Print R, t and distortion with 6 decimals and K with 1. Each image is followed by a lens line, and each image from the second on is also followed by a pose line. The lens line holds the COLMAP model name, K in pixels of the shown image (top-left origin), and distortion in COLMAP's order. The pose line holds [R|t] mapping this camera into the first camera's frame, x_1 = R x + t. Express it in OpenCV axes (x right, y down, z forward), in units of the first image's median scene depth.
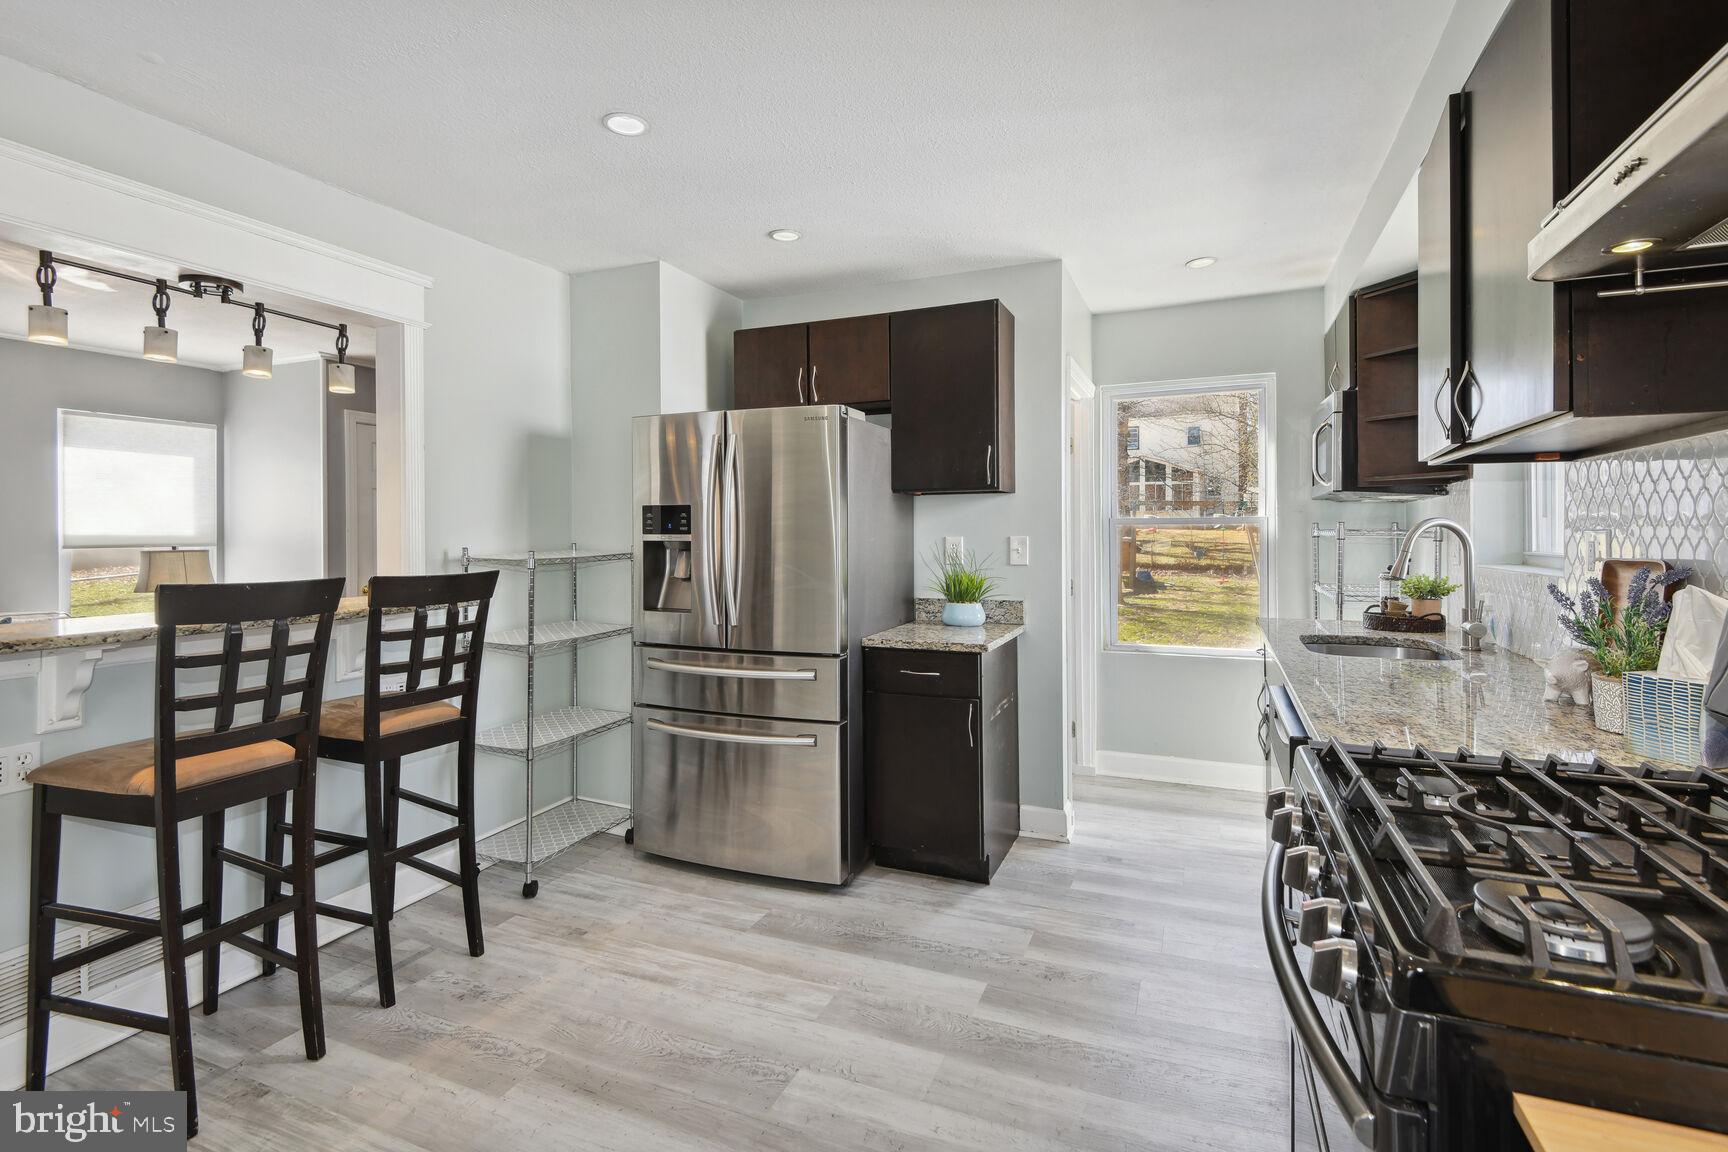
lens RADIAL K [[820.2, 0, 864.1], [0, 820.2, 529.1], [0, 0, 1]] dist [0.000662, 0.000107]
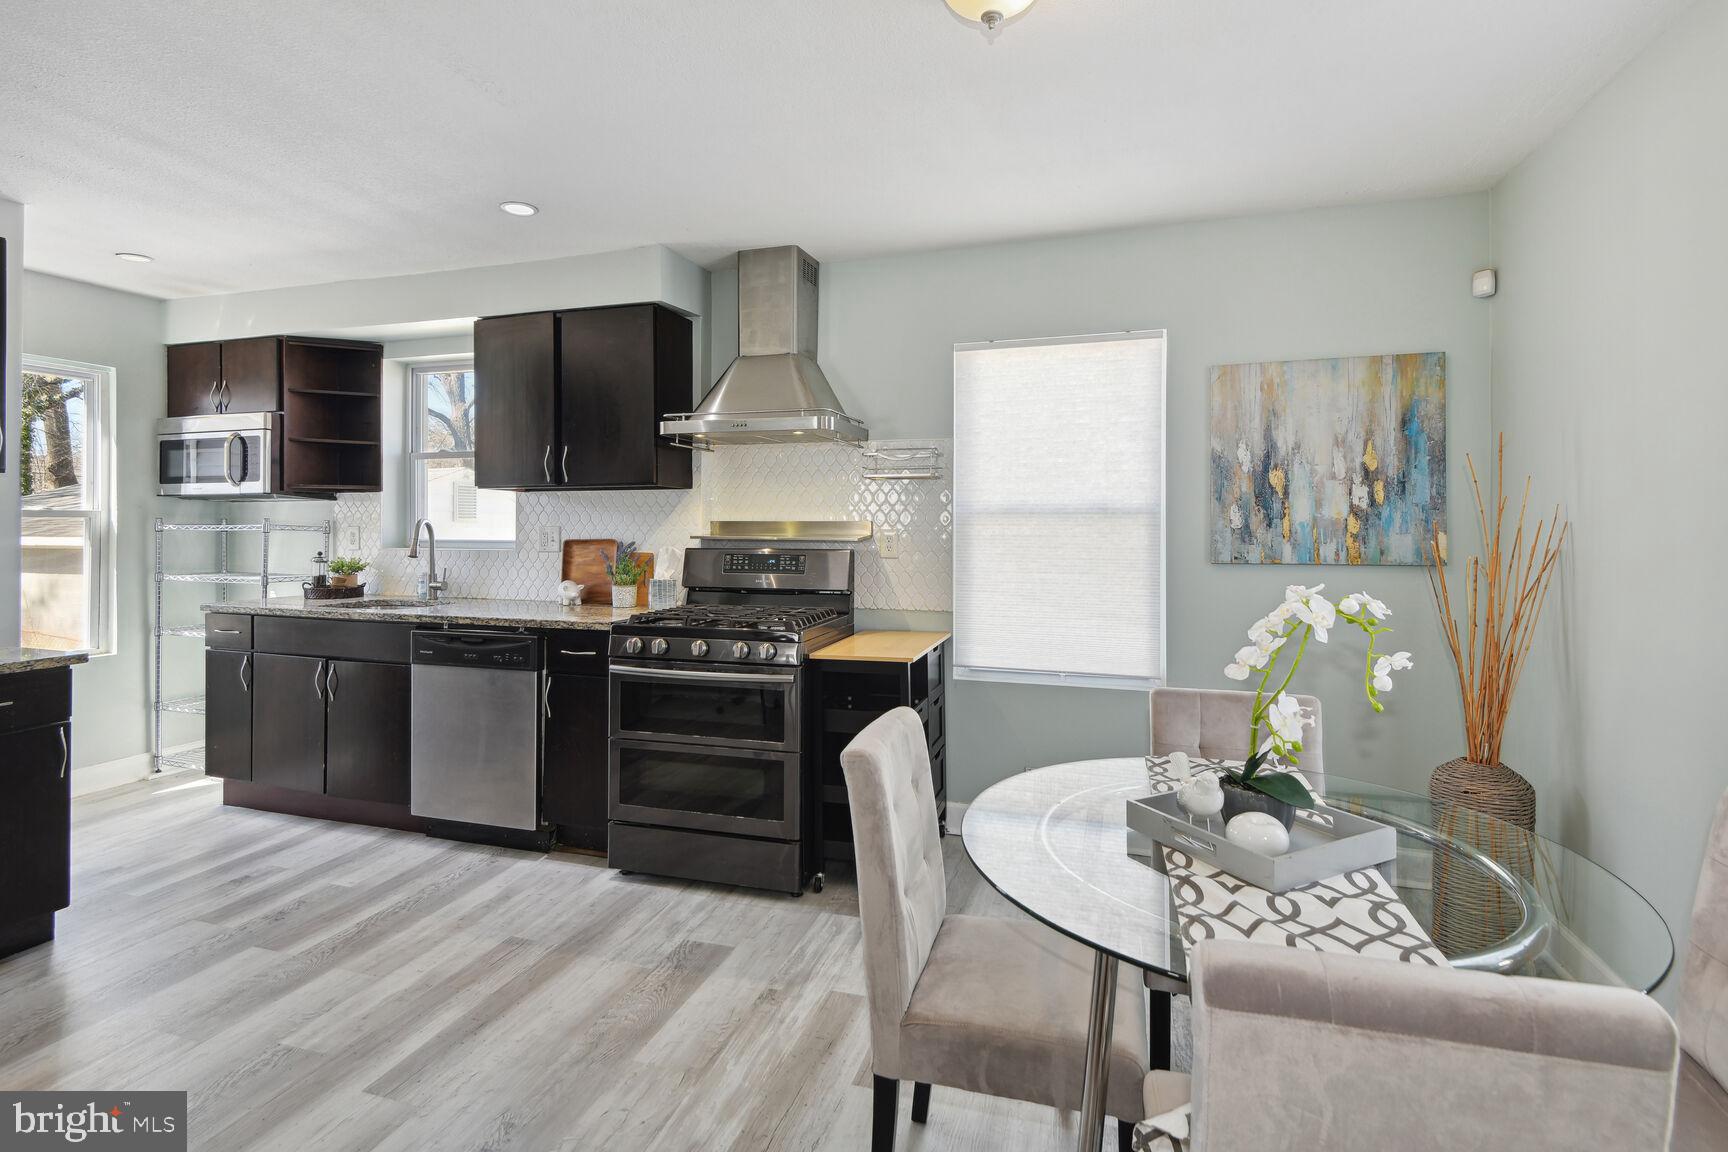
lens RADIAL K [[820.2, 0, 864.1], [0, 820.2, 529.1], [0, 0, 1]] dist [0.000662, 0.000107]
pose [[-0.084730, -0.005598, 0.996388, -0.933428], [-0.005858, 0.999970, 0.005120, -0.005895], [-0.996387, -0.005403, -0.084760, 0.274988]]
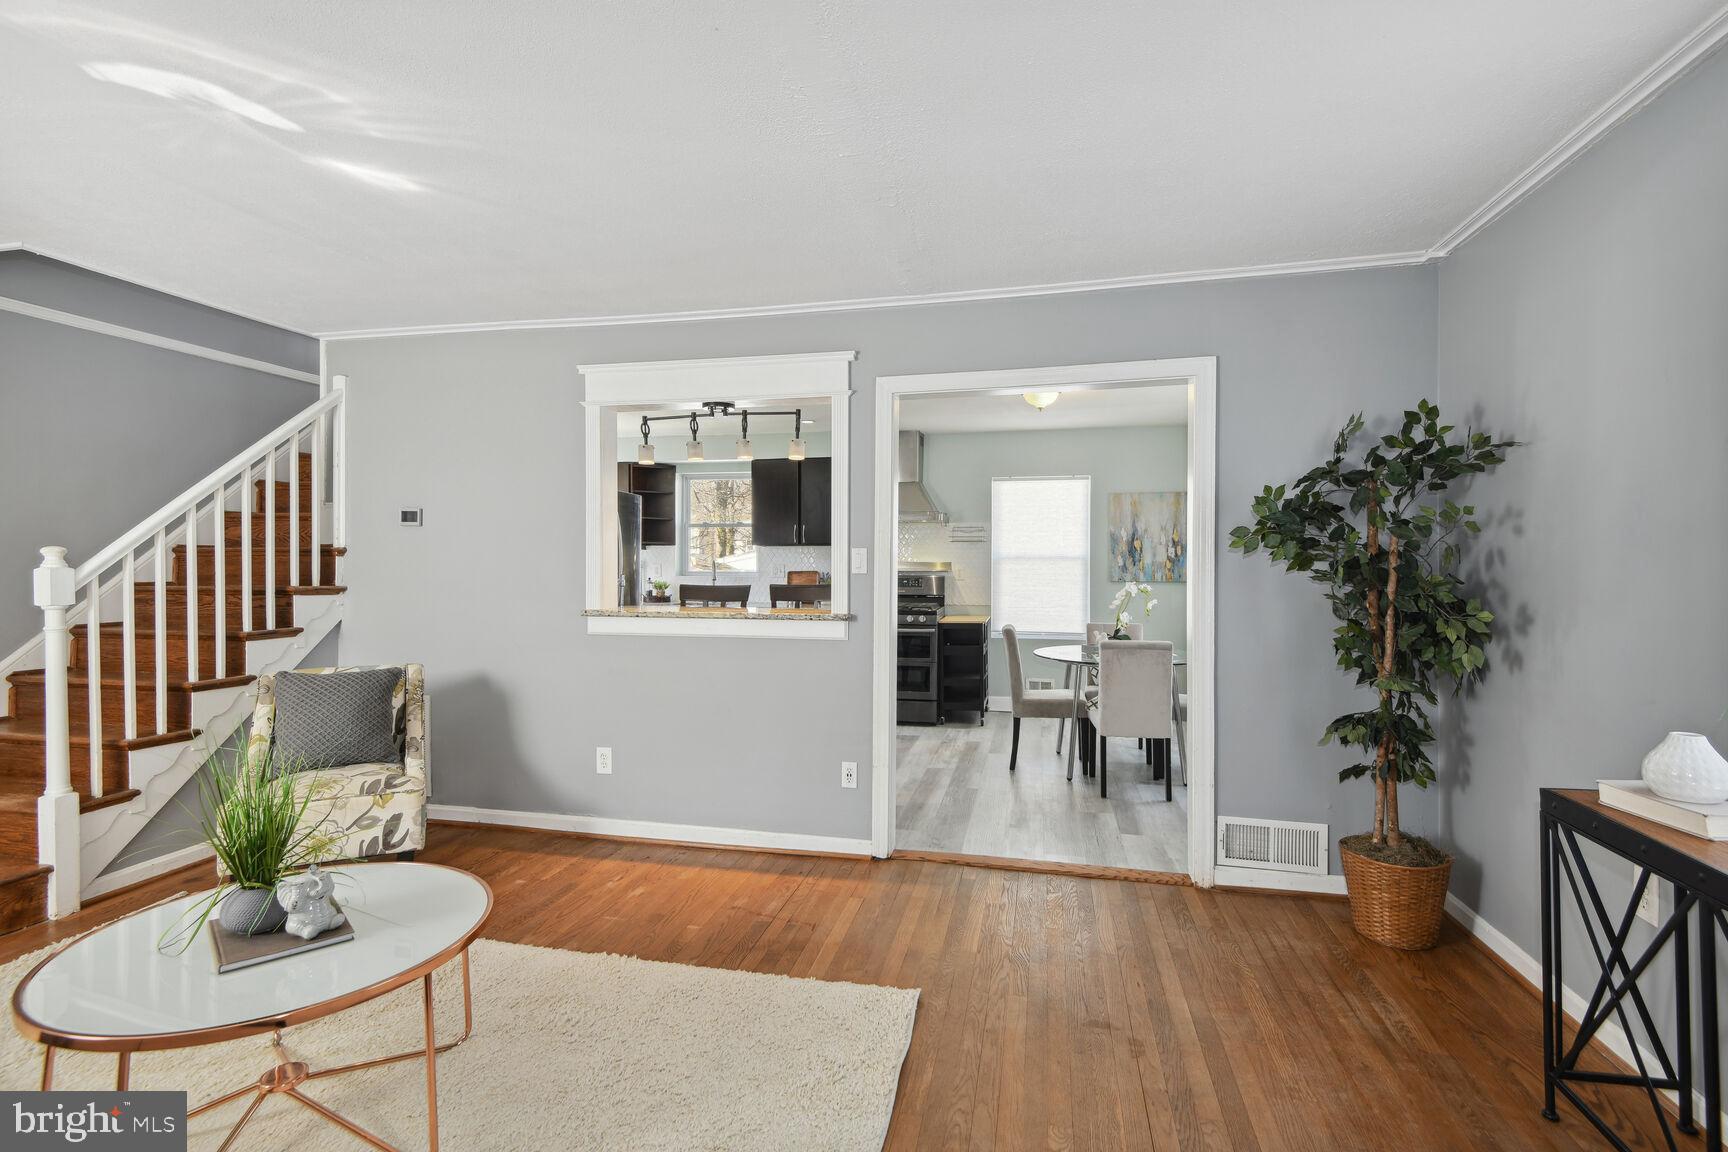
lens RADIAL K [[826.0, 0, 864.0], [0, 826.0, 576.0], [0, 0, 1]] dist [0.000035, -0.000005]
pose [[-0.180117, -0.019446, 0.983453, -2.264167], [-0.007750, 0.999802, 0.018350, -0.014108], [-0.983615, -0.004317, -0.180232, 0.929742]]
